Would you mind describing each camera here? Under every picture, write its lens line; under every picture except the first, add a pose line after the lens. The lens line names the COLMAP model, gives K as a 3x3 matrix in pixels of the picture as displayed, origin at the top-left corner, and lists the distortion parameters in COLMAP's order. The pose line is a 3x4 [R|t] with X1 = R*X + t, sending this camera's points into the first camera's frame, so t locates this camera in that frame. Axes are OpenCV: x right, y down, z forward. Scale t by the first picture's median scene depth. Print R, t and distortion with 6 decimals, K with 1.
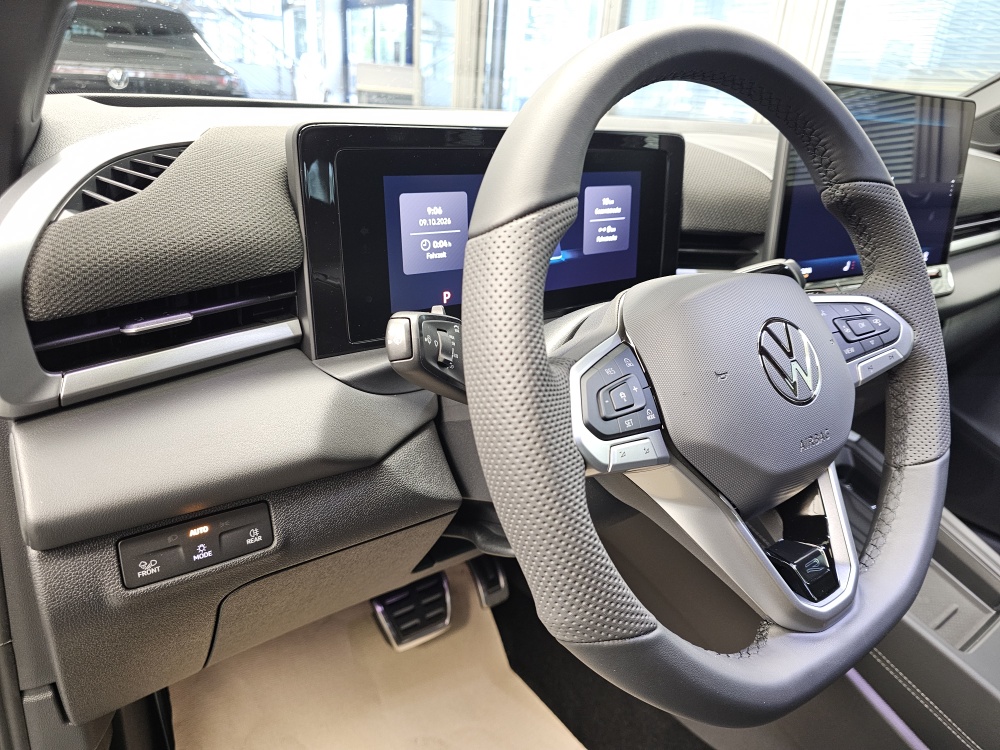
lens RADIAL K [[703.4, 0, 500.0], [0, 703.4, 375.0], [0, 0, 1]] dist [-0.008725, -0.004736]
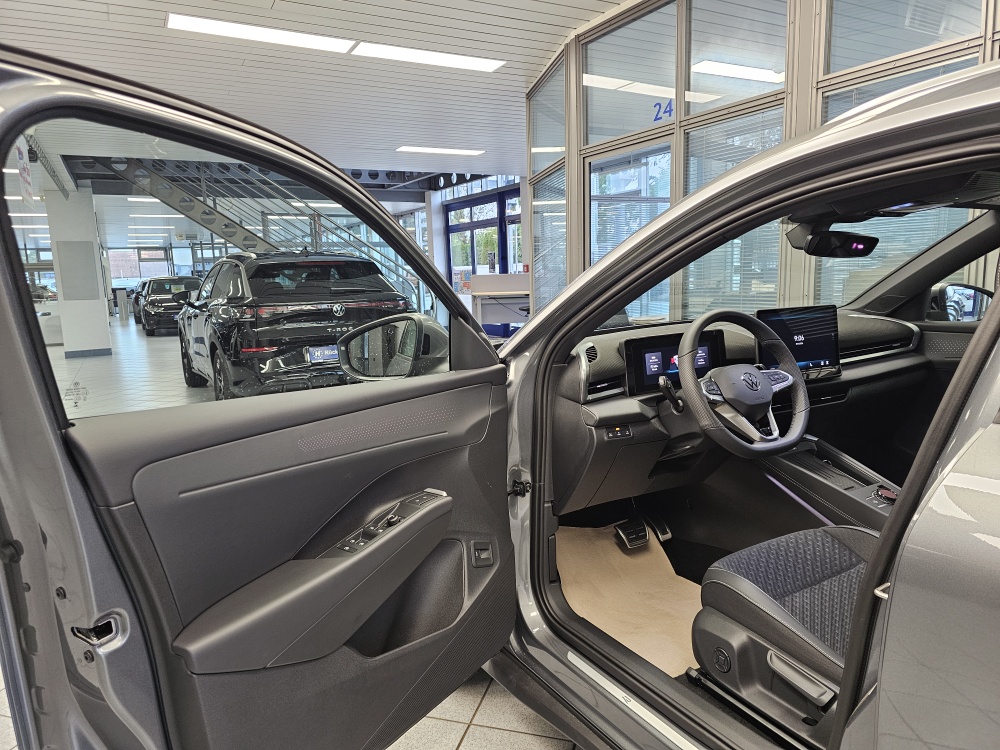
lens RADIAL K [[671.5, 0, 500.0], [0, 671.5, 375.0], [0, 0, 1]] dist [0.037788, -0.003819]
pose [[0.991452, -0.079568, -0.103403, -0.581994], [0.051714, 0.967262, -0.248454, 0.754036], [0.119786, 0.240983, 0.963109, -2.698730]]
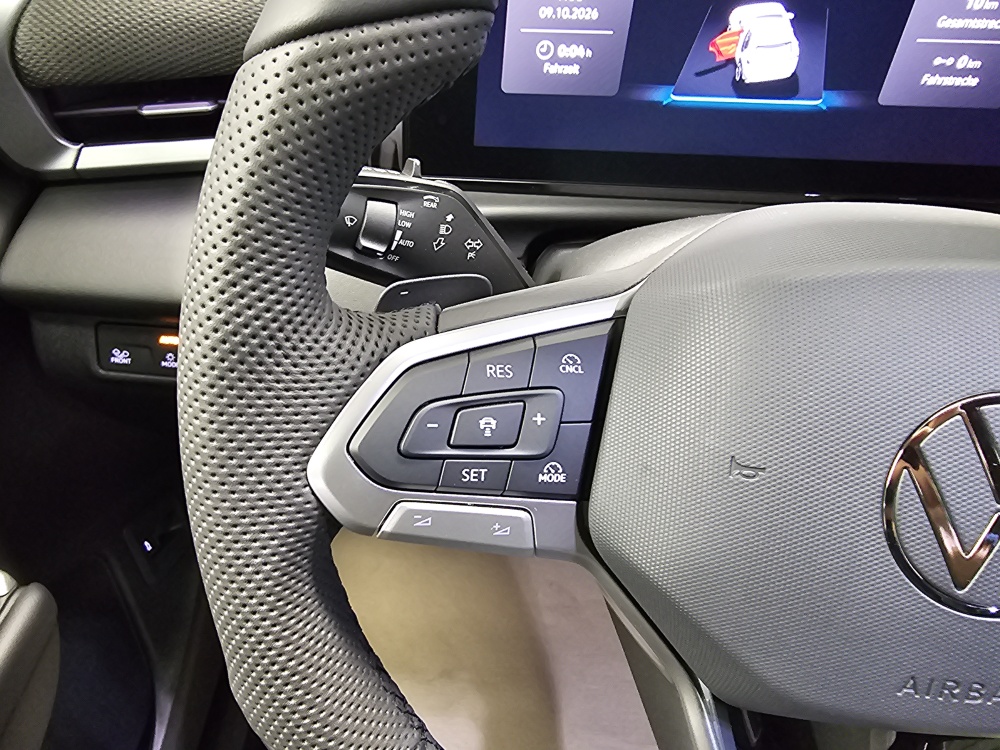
lens RADIAL K [[644.5, 0, 499.4], [0, 644.5, 360.0], [0, 0, 1]] dist [-0.009235, -0.002374]
pose [[0.733739, 0.406214, -0.544626, 0.340681], [-0.208371, 0.897500, 0.388683, -0.164352], [0.646690, -0.171708, 0.743174, 0.520782]]
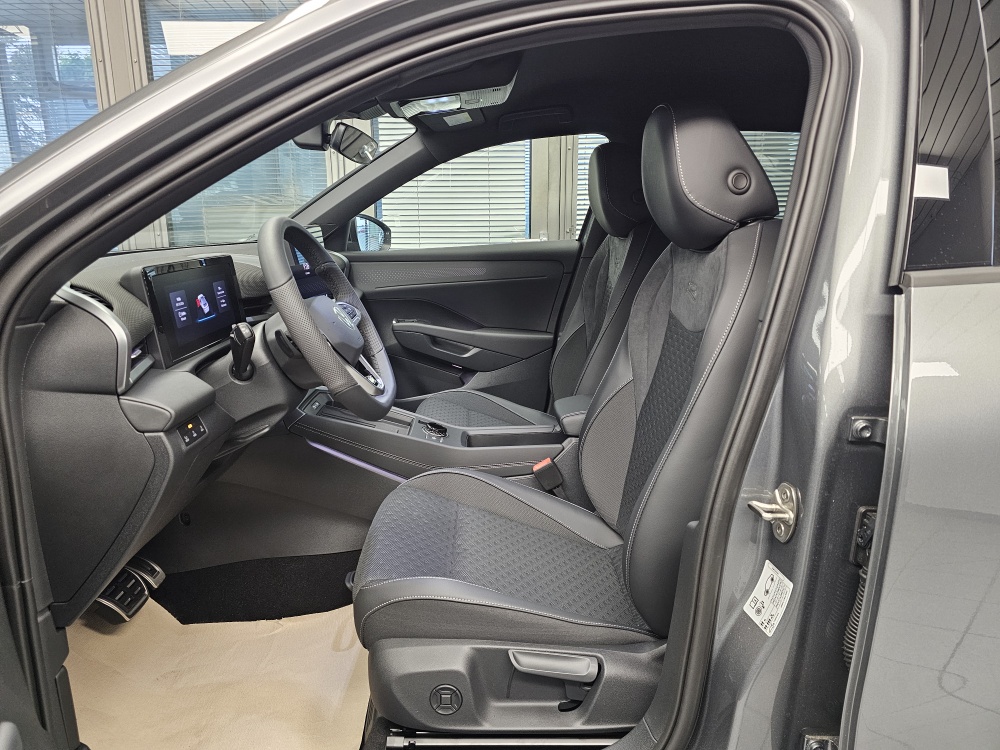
lens RADIAL K [[671.5, 0, 500.0], [0, 671.5, 375.0], [0, 0, 1]] dist [0.037788, -0.003819]
pose [[0.572747, -0.252093, 0.780007, -1.343309], [0.359793, 0.932293, 0.037121, 0.298618], [-0.736553, 0.259380, 0.624669, -1.106830]]
